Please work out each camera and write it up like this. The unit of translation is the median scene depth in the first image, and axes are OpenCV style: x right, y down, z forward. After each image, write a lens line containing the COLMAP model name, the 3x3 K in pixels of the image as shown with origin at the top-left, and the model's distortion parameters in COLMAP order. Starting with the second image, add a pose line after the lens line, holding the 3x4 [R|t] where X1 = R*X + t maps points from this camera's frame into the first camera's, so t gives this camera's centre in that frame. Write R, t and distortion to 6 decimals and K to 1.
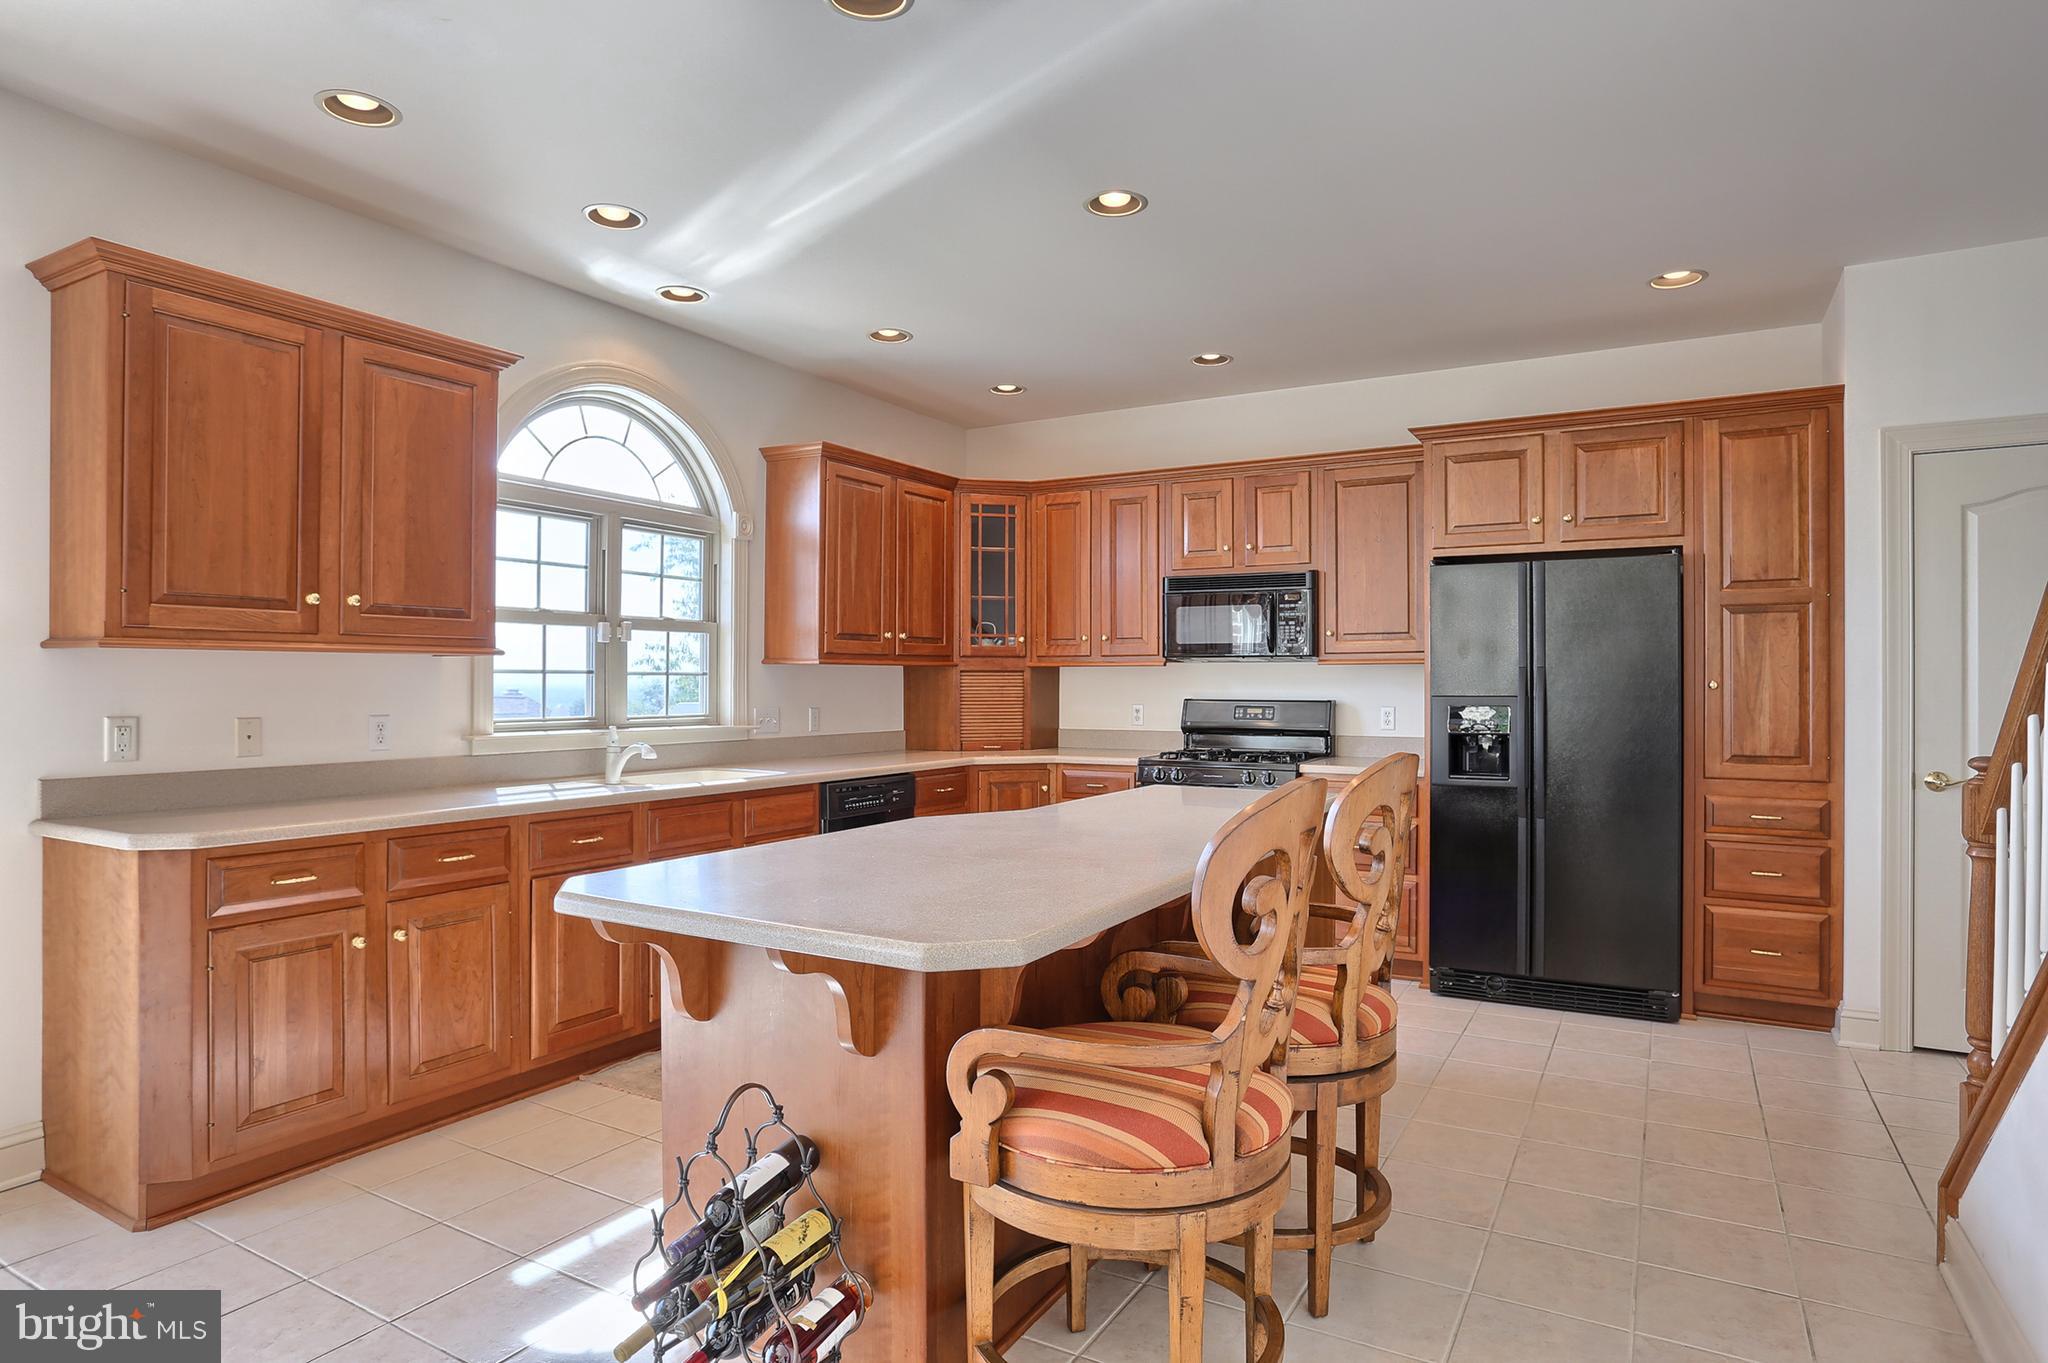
lens RADIAL K [[1146.9, 0, 1024.0], [0, 1146.9, 681.5], [0, 0, 1]] dist [-0.033458, 0.001795]
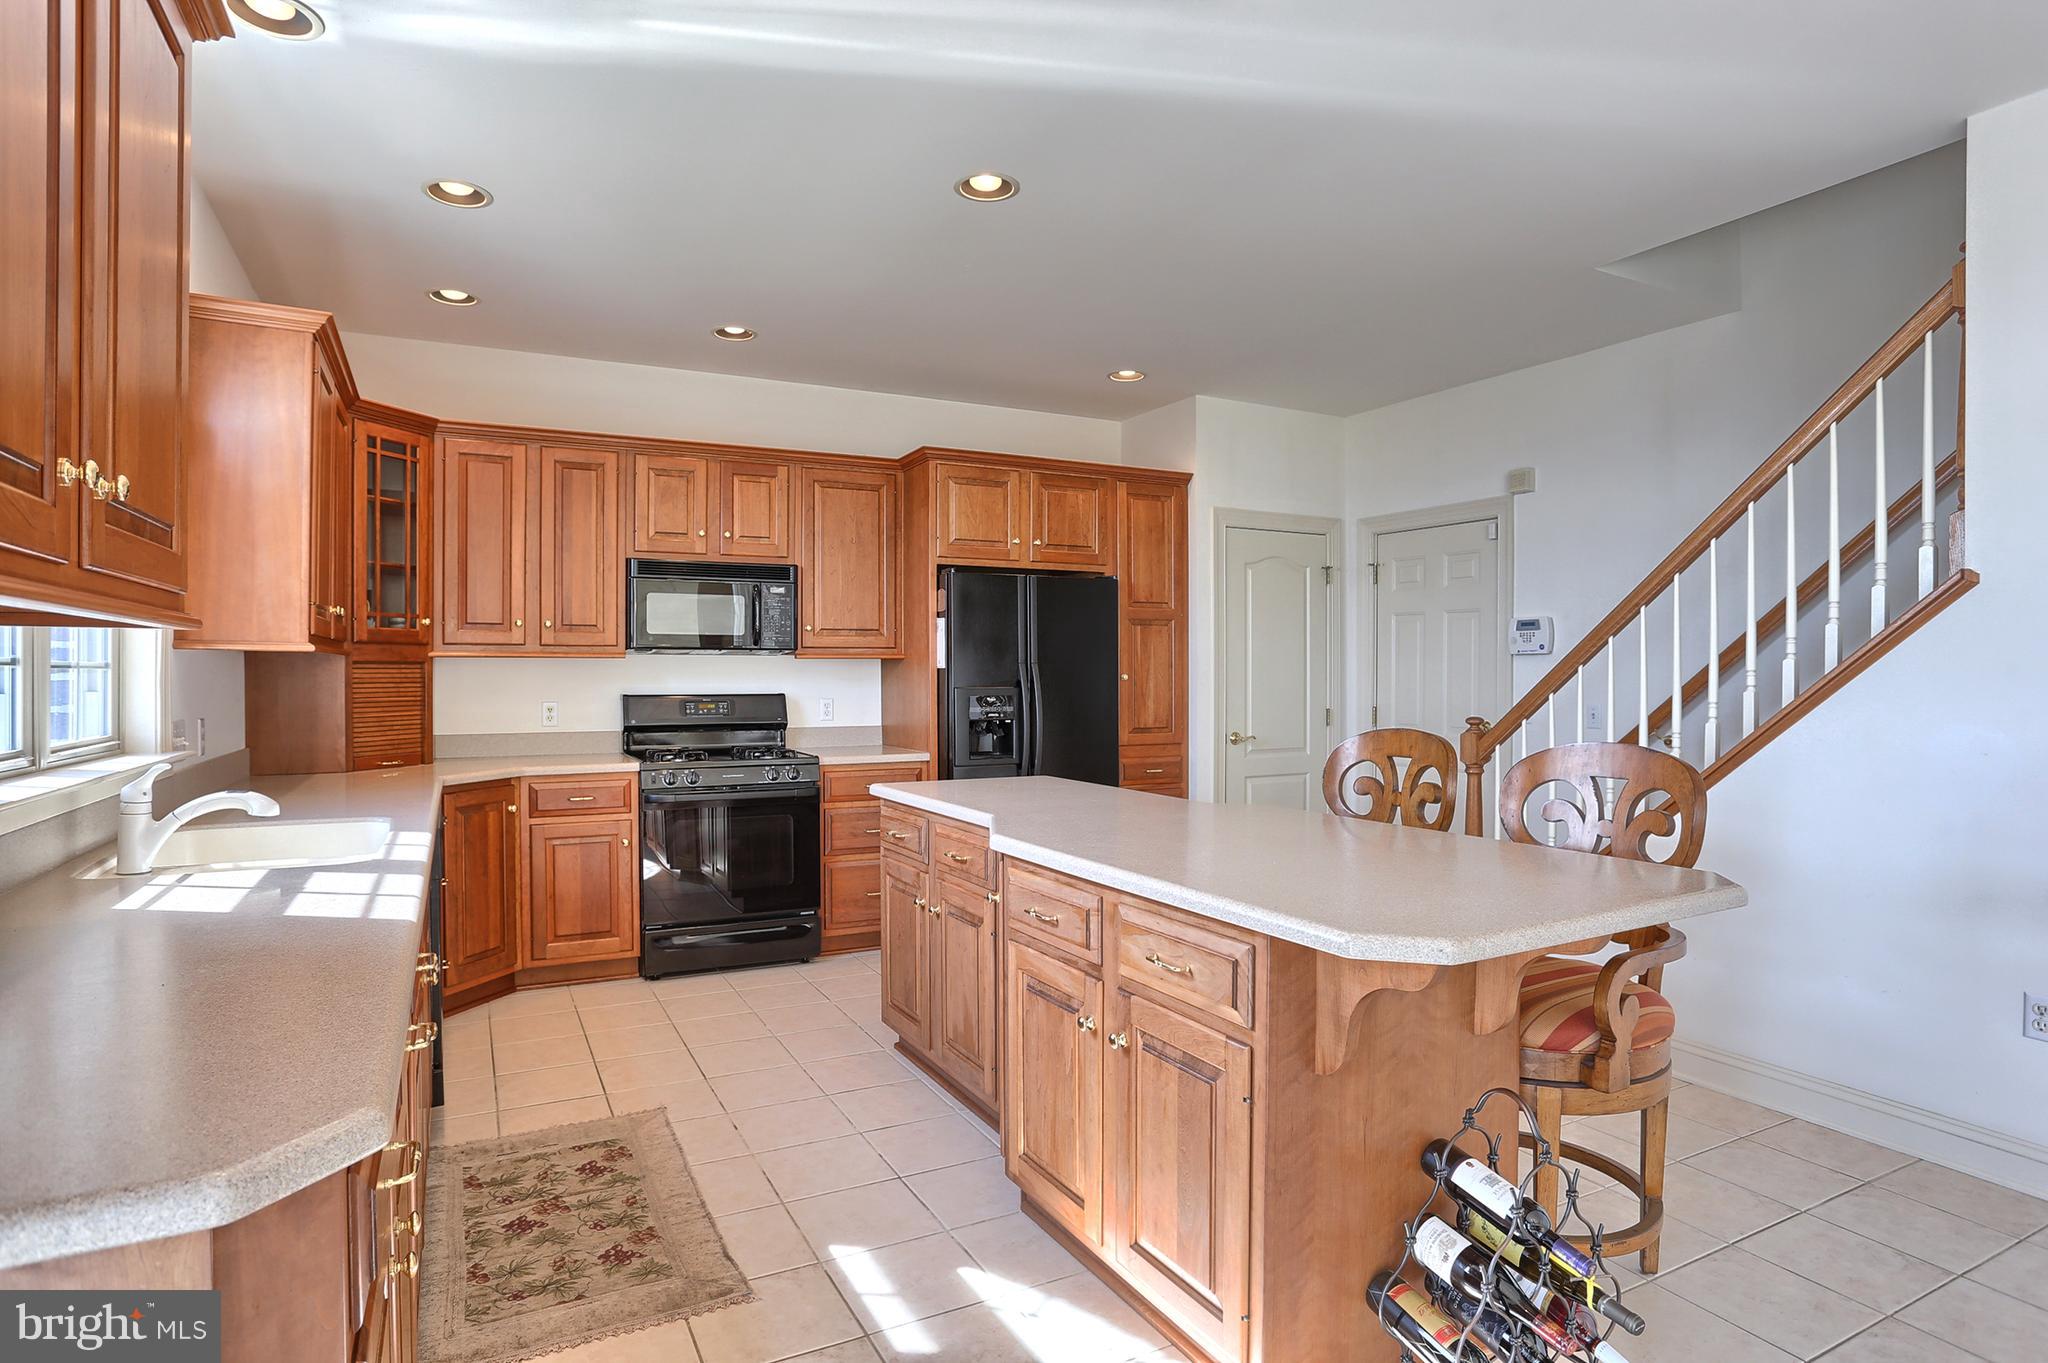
lens RADIAL K [[1105.5, 0, 1024.0], [0, 1105.5, 681.5], [0, 0, 1]] dist [-0.061700, 0.039421]
pose [[0.544477, -0.008781, 0.838730, -0.536267], [-0.000217, 0.999944, 0.010609, -0.005453], [-0.838776, -0.005959, 0.544444, 0.353438]]
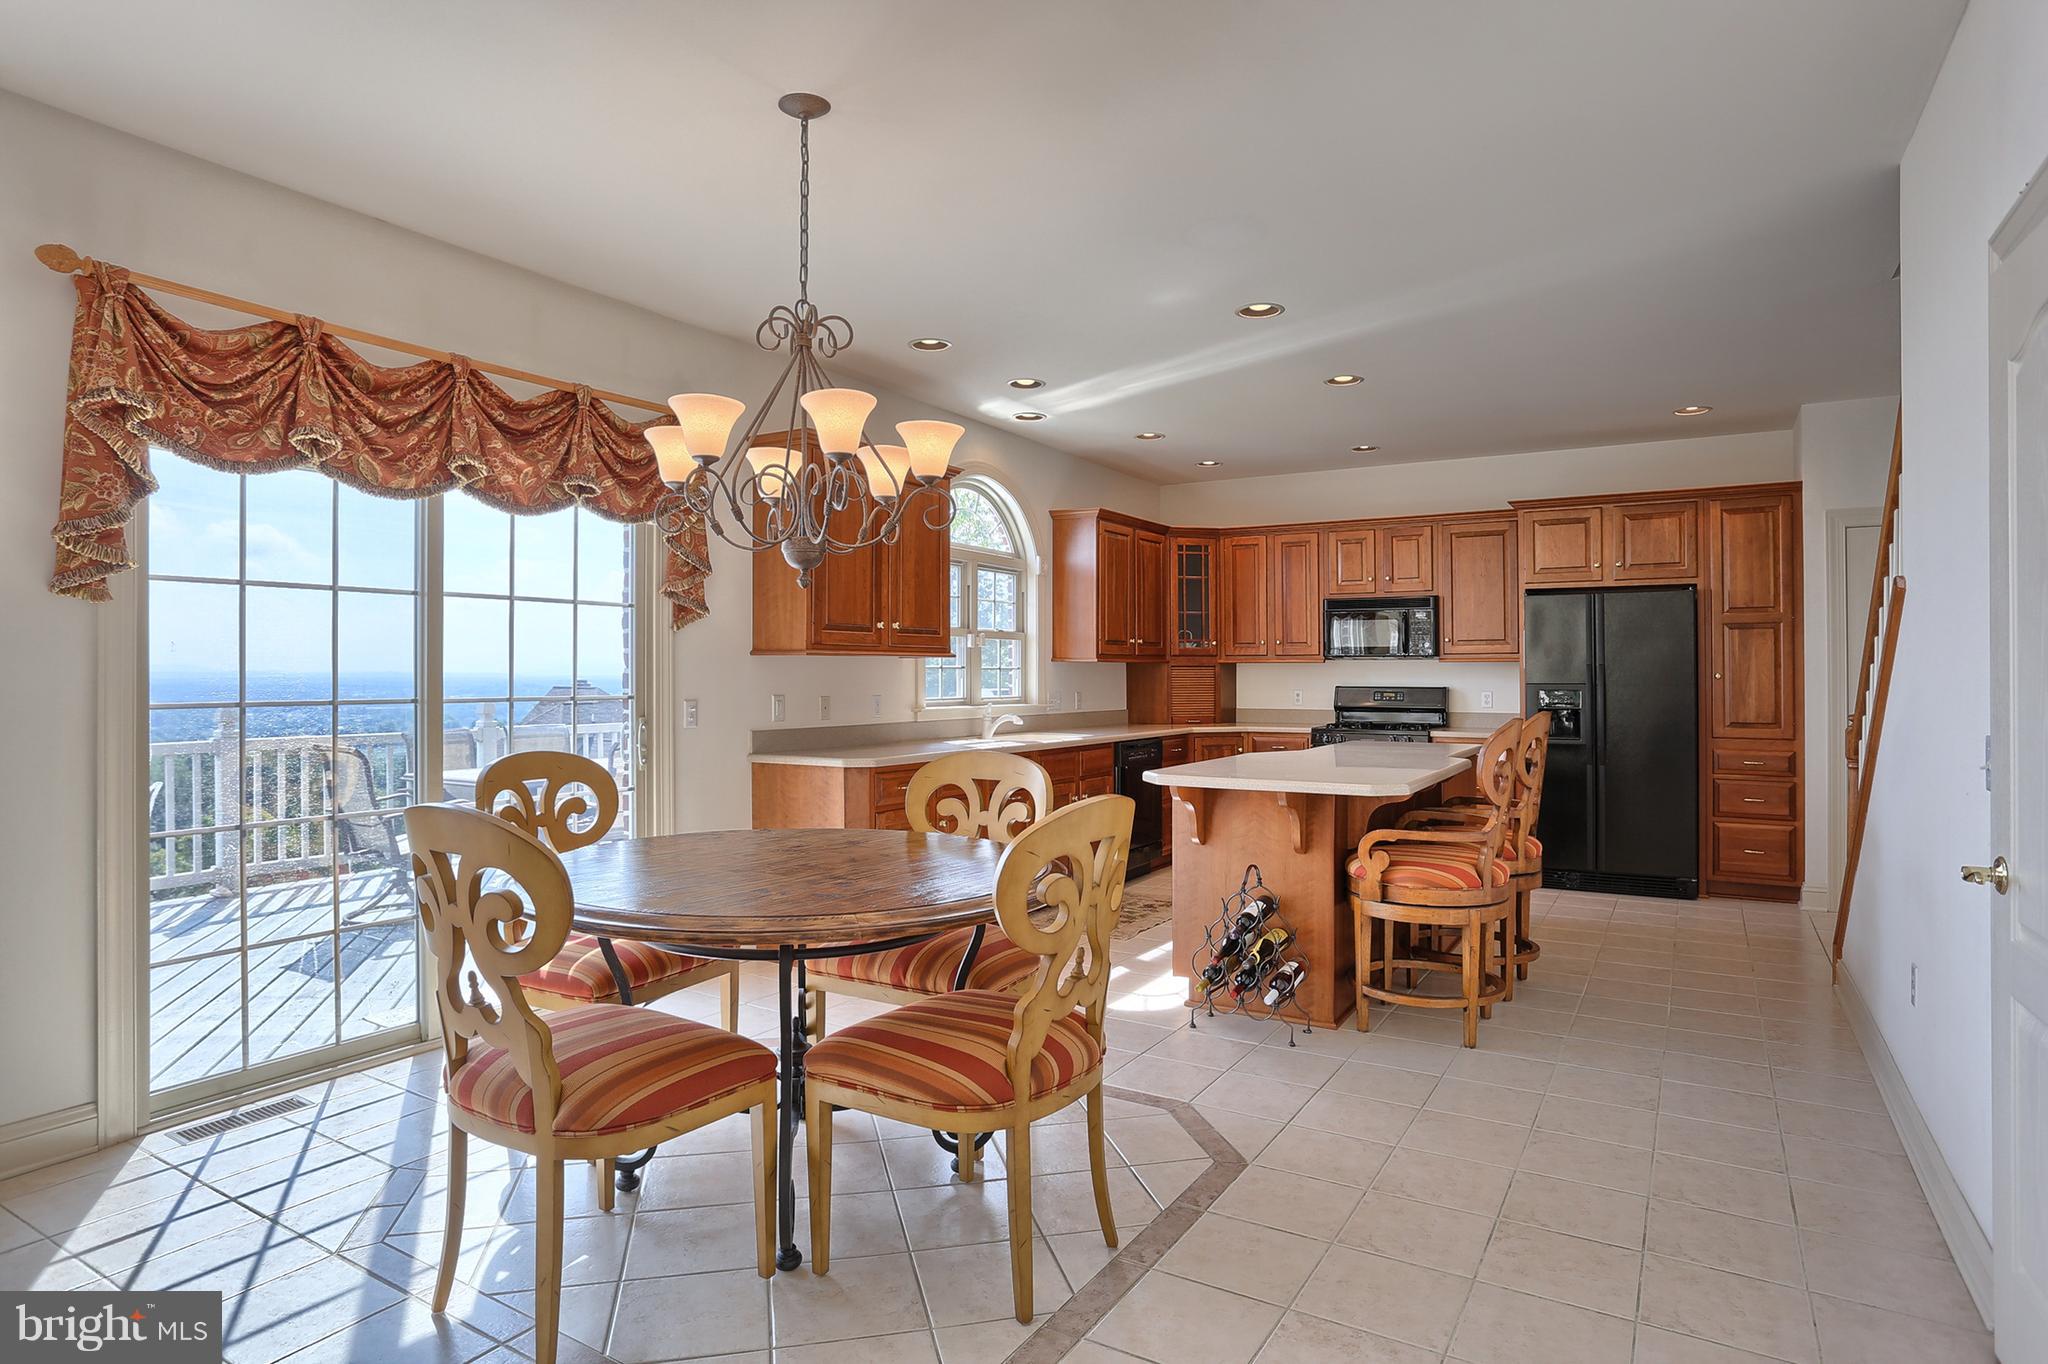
lens RADIAL K [[1131.7, 0, 1031.8], [0, 1131.7, 657.6], [0, 0, 1]] dist [-0.025088, 0.001027]
pose [[0.999880, -0.000097, -0.015495, -0.267750], [-0.000116, 0.999906, -0.013716, -0.000957], [0.015495, 0.013716, 0.999786, -0.481740]]
